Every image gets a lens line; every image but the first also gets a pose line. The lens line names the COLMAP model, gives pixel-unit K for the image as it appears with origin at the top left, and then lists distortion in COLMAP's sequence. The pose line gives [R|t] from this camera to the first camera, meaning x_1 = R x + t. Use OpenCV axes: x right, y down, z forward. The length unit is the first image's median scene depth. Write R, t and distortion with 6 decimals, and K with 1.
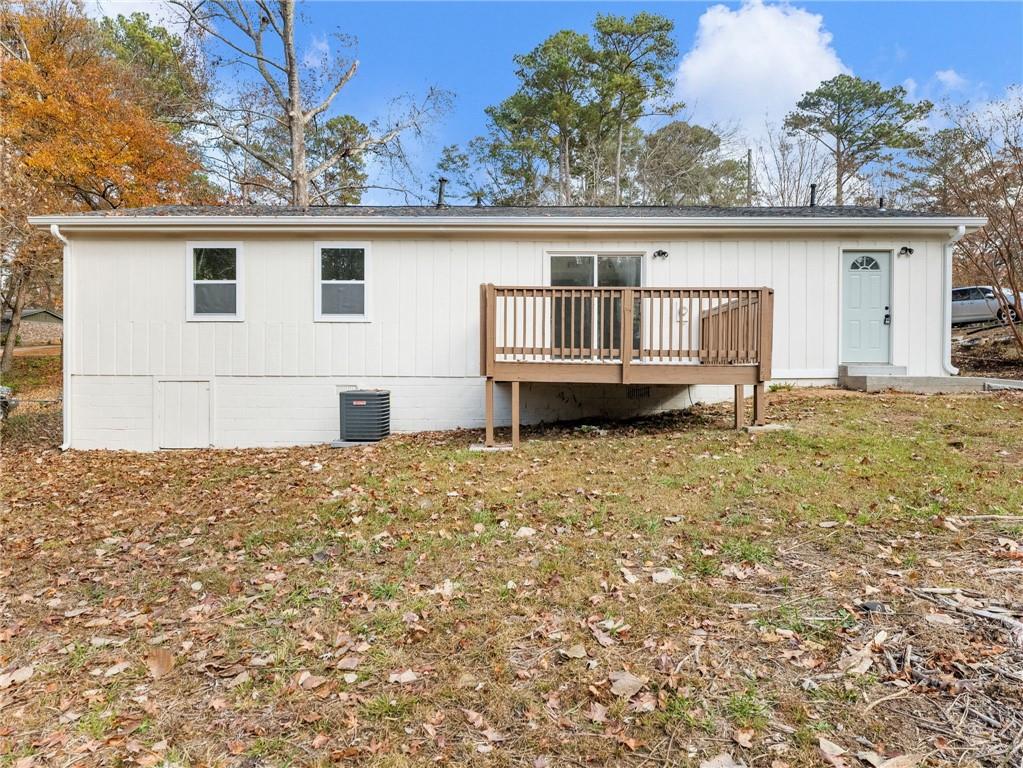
lens RADIAL K [[643.5, 0, 512.3], [0, 643.5, 363.9], [0, 0, 1]] dist [-0.002879, -0.000163]
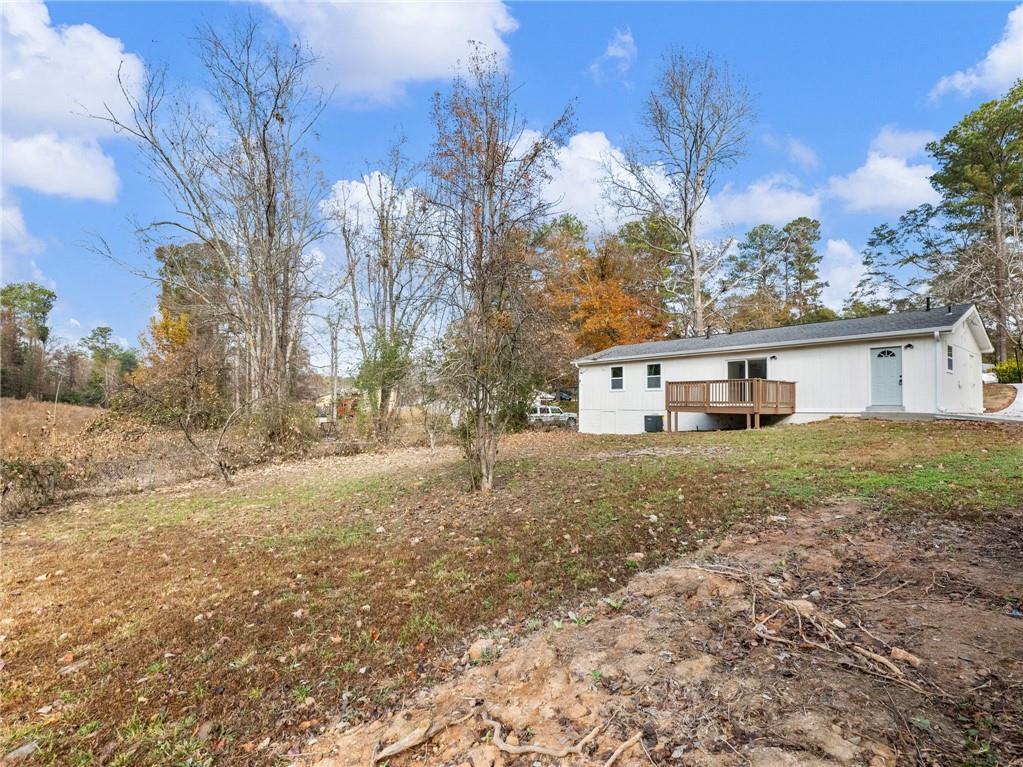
lens RADIAL K [[484.3, 0, 511.5], [0, 484.3, 383.5], [0, 0, 1]] dist [-0.014478, 0.000614]
pose [[0.629631, -0.033013, -0.776192, 0.975941], [0.006809, 0.999293, -0.036978, -0.022050], [0.776864, 0.017997, 0.629411, -0.802519]]
